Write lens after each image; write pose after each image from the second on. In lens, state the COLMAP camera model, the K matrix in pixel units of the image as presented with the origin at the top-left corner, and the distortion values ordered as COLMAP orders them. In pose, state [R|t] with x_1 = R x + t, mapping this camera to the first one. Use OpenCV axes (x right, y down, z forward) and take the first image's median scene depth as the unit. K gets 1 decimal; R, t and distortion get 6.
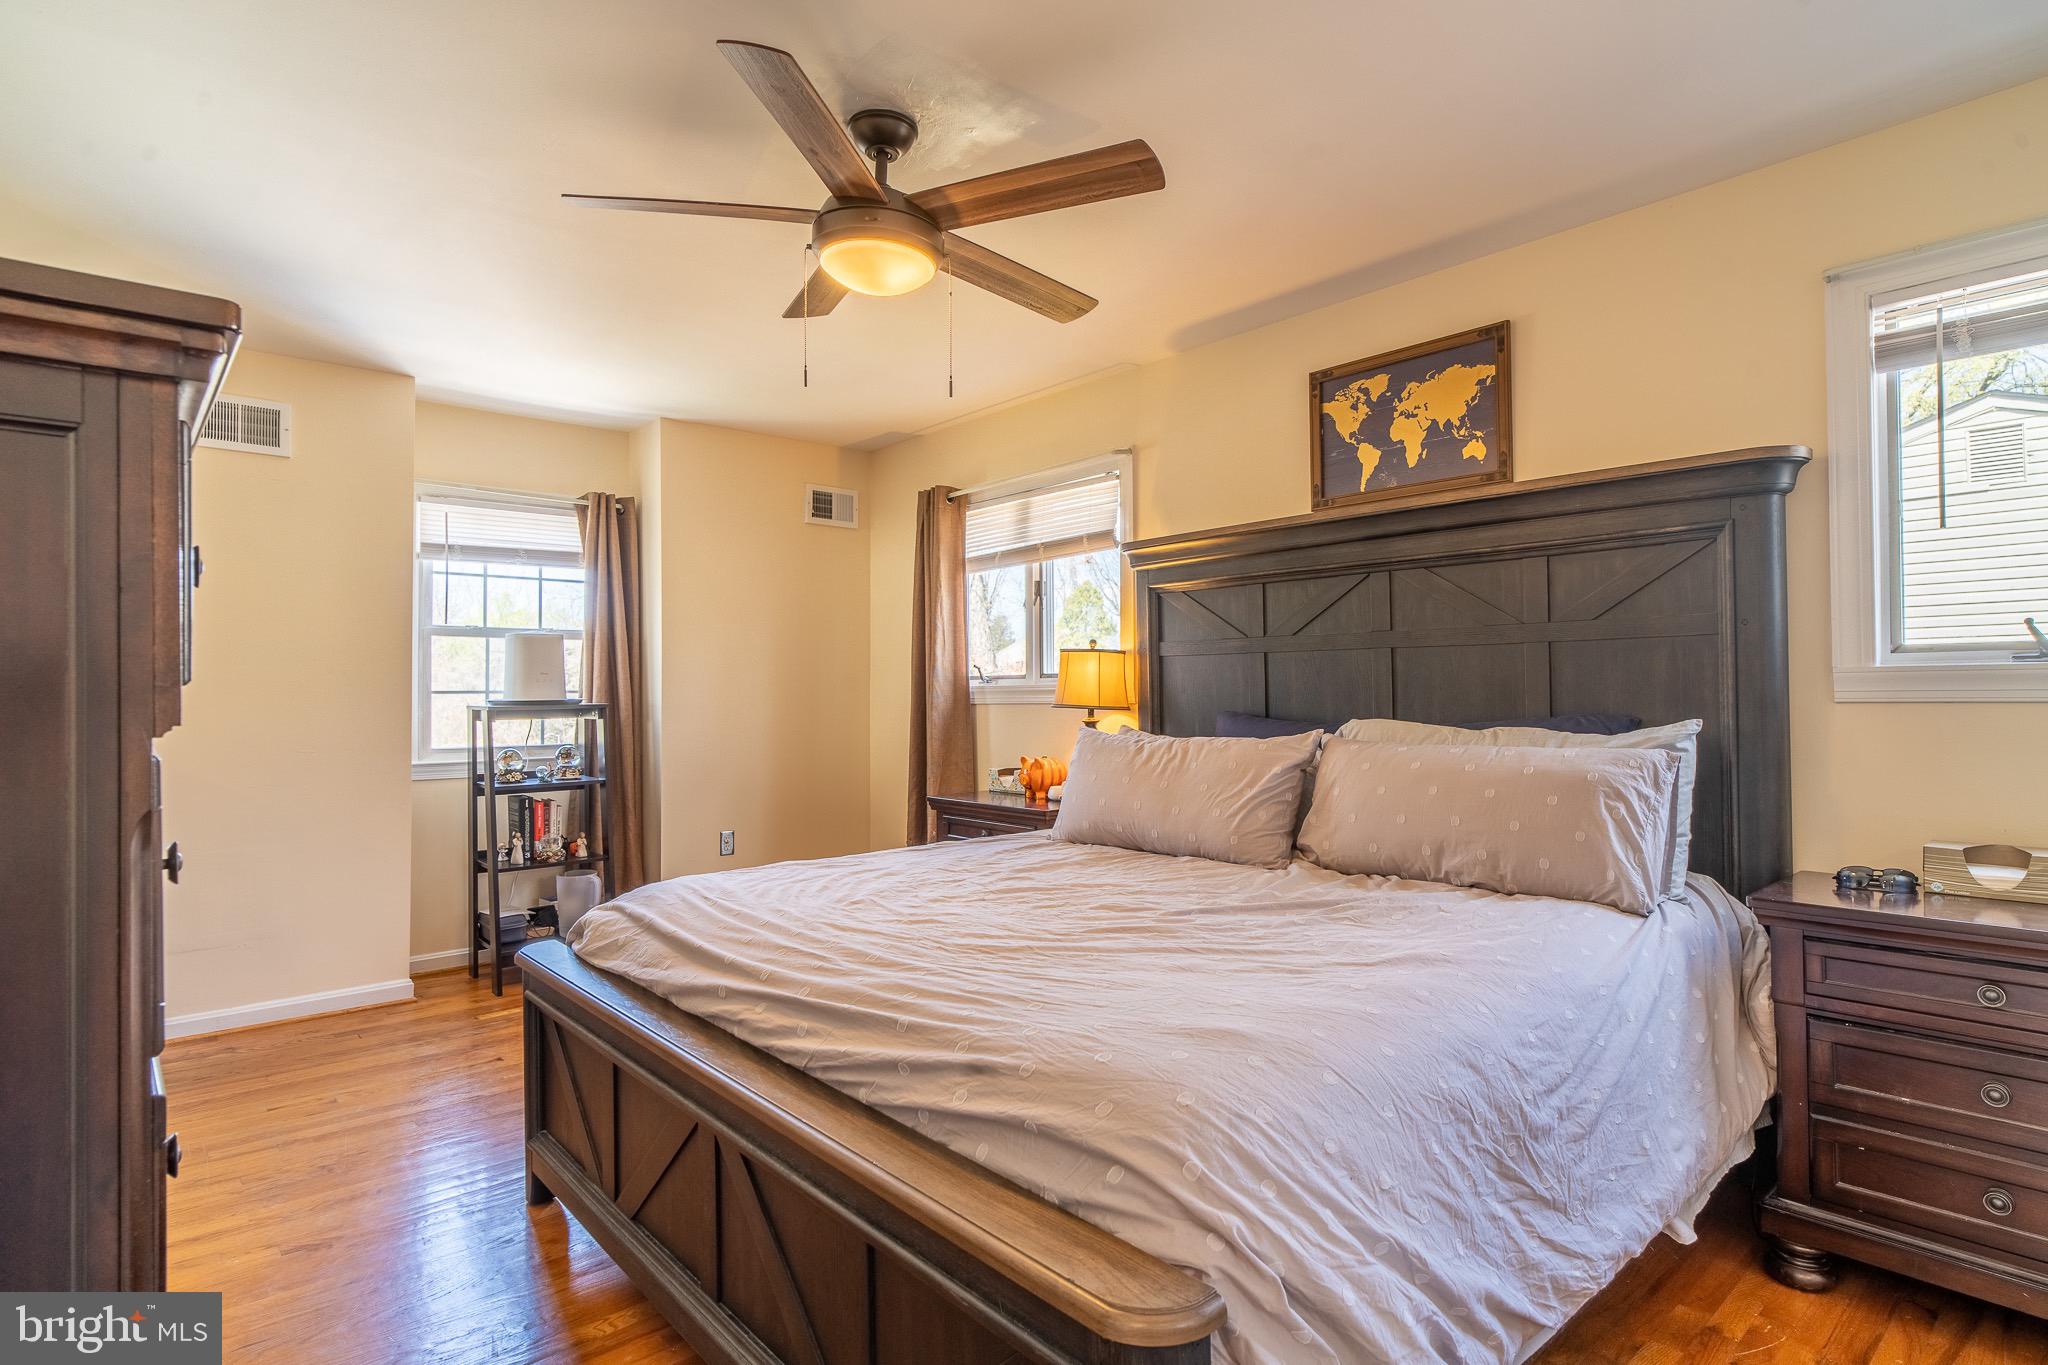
lens RADIAL K [[1061.3, 0, 1023.3], [0, 1061.3, 690.3], [0, 0, 1]] dist [-0.000938, -0.001133]
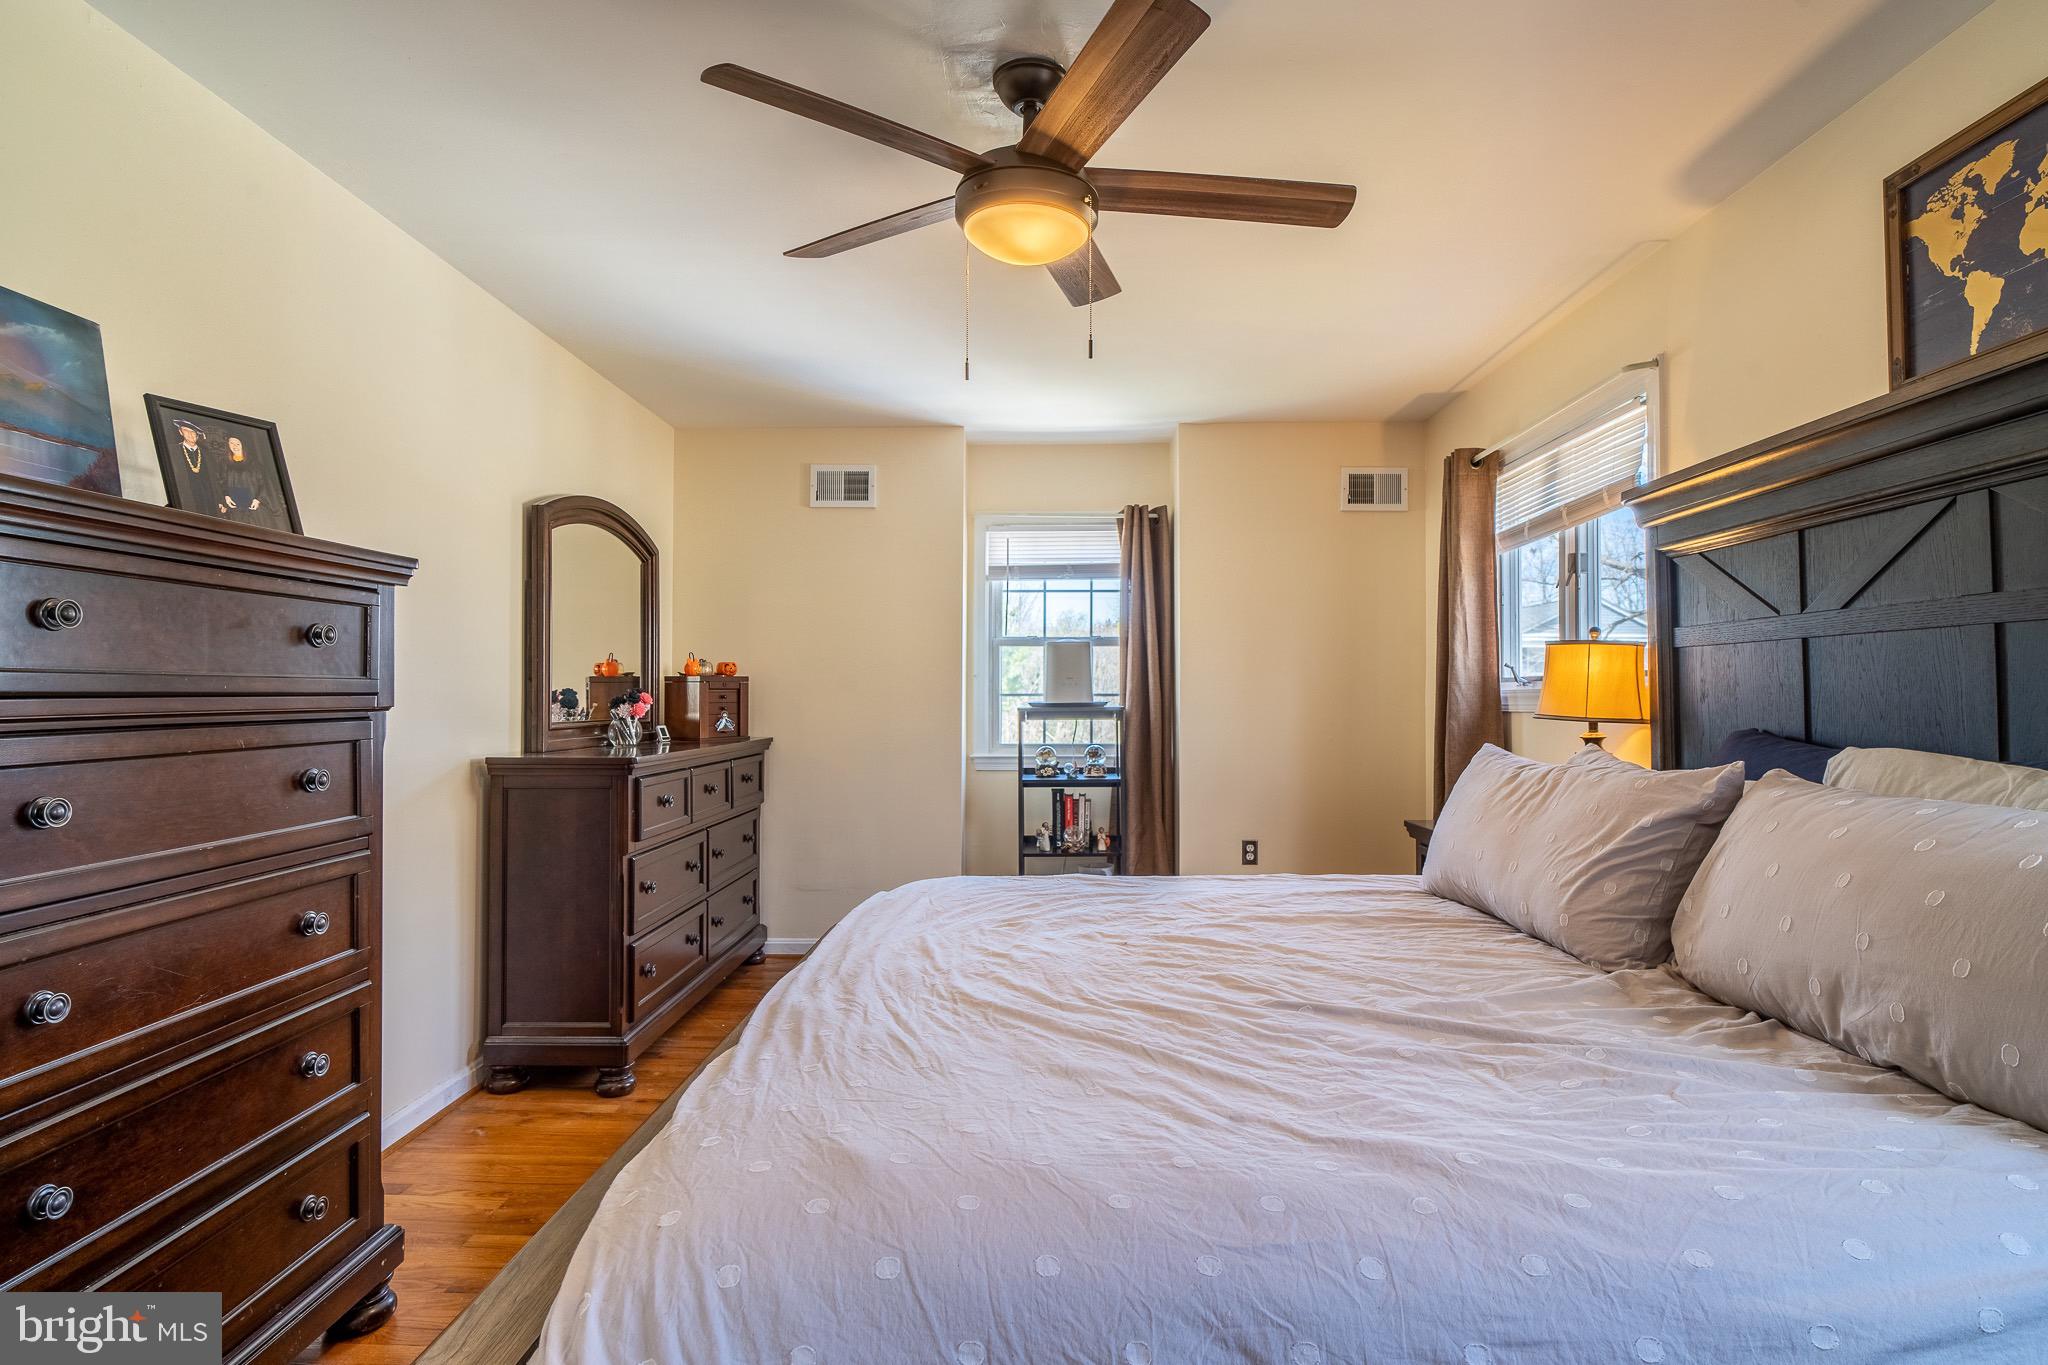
lens RADIAL K [[1061.3, 0, 1020.6], [0, 1061.3, 684.5], [0, 0, 1]] dist [-0.000938, -0.001133]
pose [[0.735249, -0.002968, -0.677790, 0.271729], [-0.002429, 0.999972, -0.007014, -0.001651], [0.677793, 0.006804, 0.735222, 0.184259]]
